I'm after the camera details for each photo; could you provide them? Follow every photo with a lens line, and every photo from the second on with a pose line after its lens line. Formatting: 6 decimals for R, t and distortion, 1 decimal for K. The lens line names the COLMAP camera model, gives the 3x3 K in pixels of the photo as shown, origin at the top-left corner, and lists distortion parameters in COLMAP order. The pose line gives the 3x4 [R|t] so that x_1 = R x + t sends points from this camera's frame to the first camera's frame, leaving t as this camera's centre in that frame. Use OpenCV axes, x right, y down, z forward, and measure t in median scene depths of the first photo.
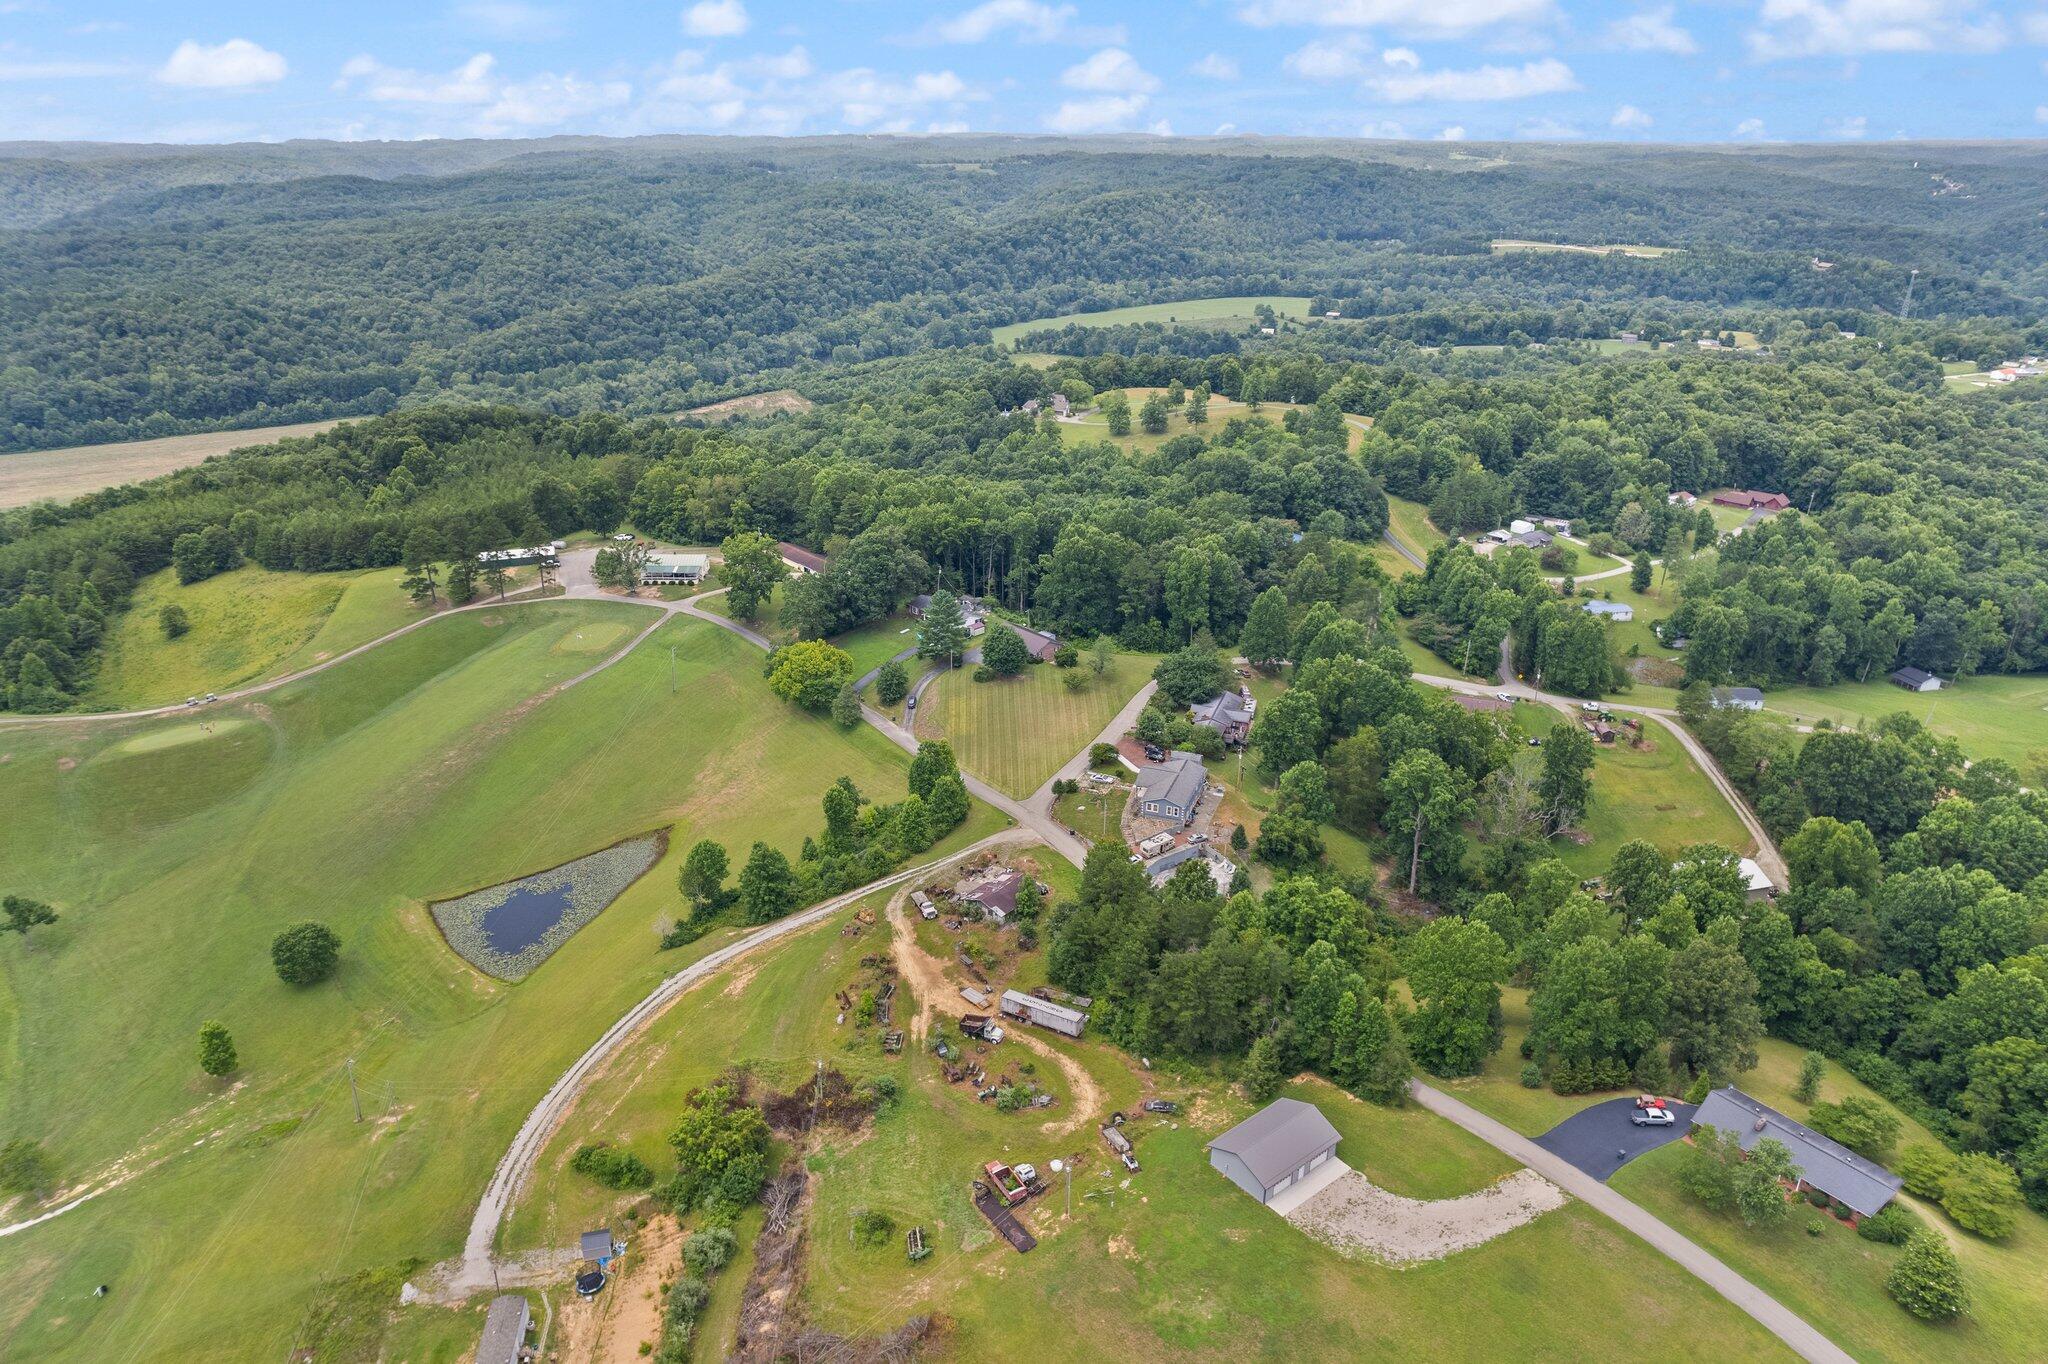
lens RADIAL K [[1332.1, 0, 1021.2], [0, 1332.1, 685.7], [0, 0, 1]] dist [-0.080620, 0.073184]
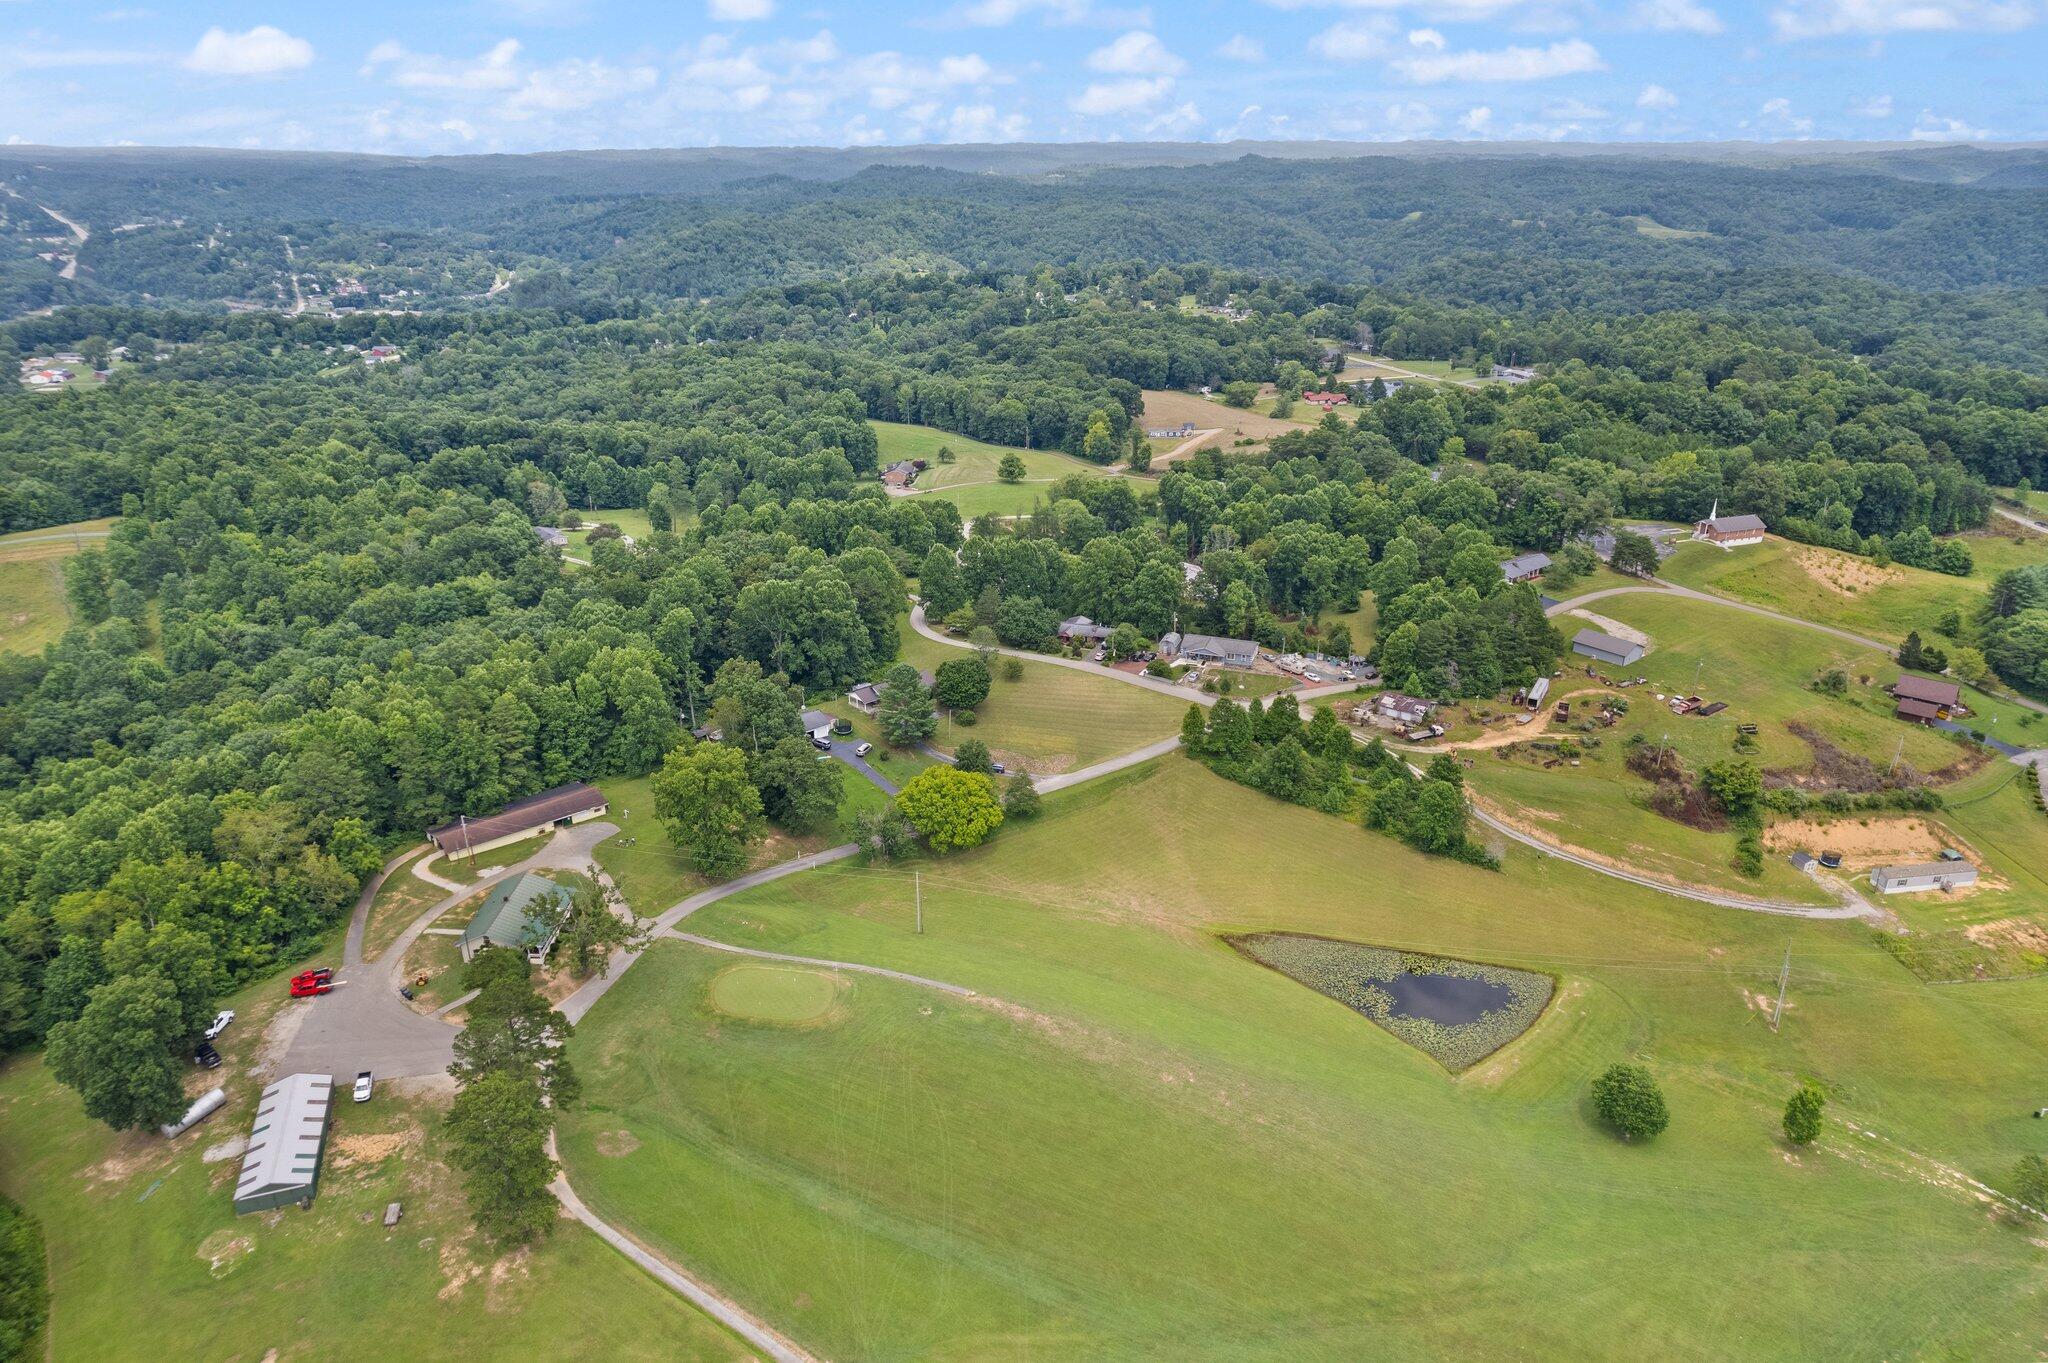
lens RADIAL K [[1332.1, 0, 1021.2], [0, 1332.1, 685.2], [0, 0, 1]] dist [-0.080620, 0.073184]
pose [[0.000169, -0.385912, 0.922536, -0.847676], [0.391821, 0.848797, 0.354994, -0.331768], [-0.920041, 0.361409, 0.151352, 0.788572]]
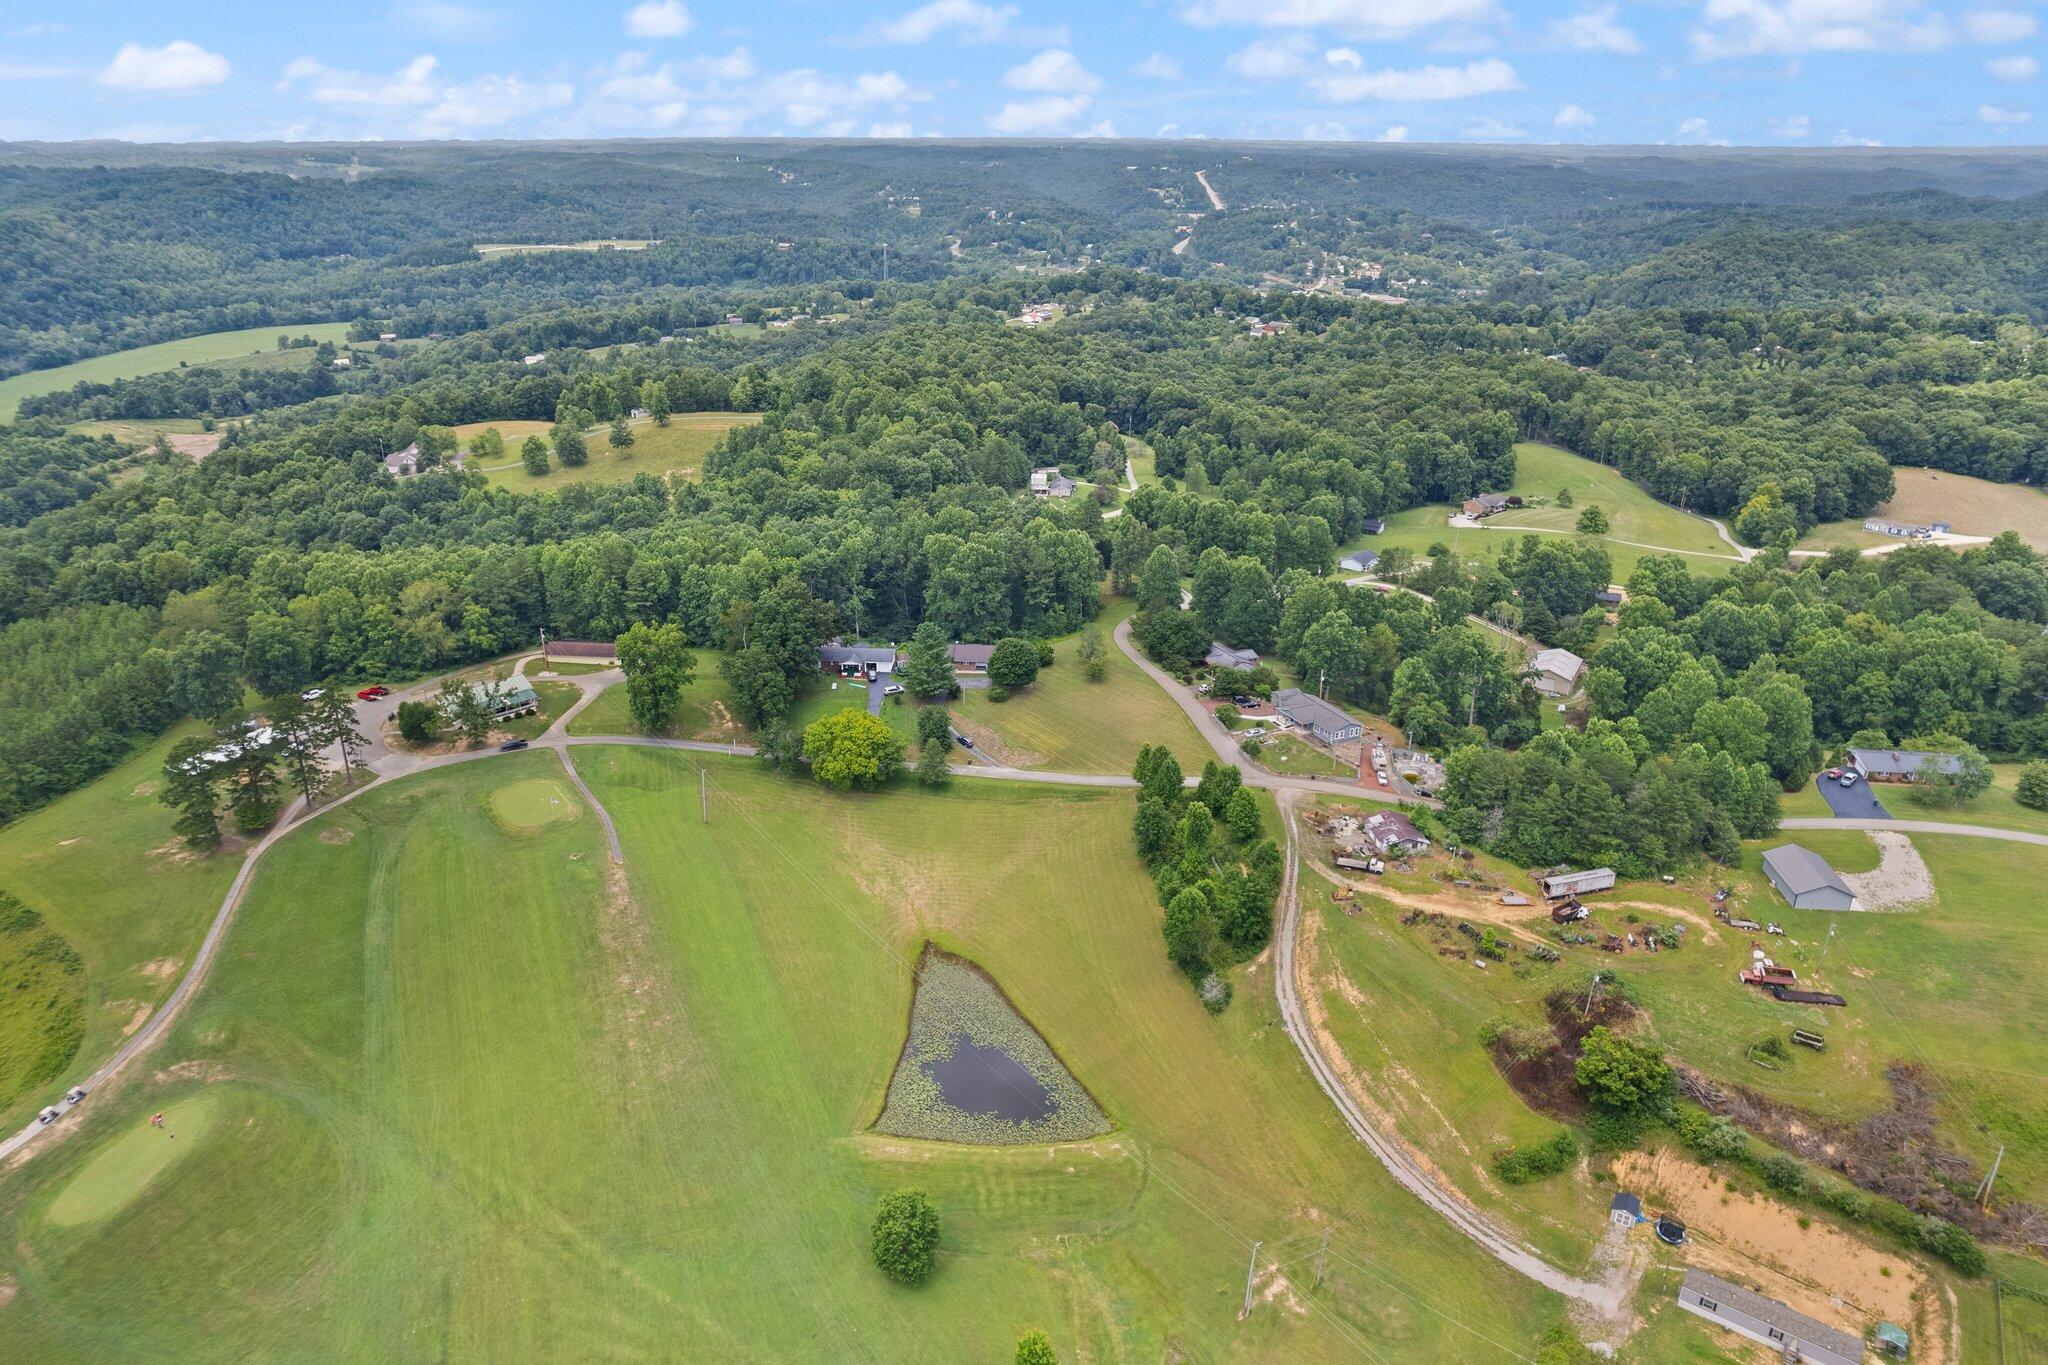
lens RADIAL K [[1342.5, 0, 1025.4], [0, 1342.5, 677.6], [0, 0, 1]] dist [-0.083486, 0.074737]
pose [[0.700580, -0.268046, 0.661316, -0.632424], [0.274442, 0.956695, 0.097034, -0.105985], [-0.658688, 0.113513, 0.743804, 0.252679]]
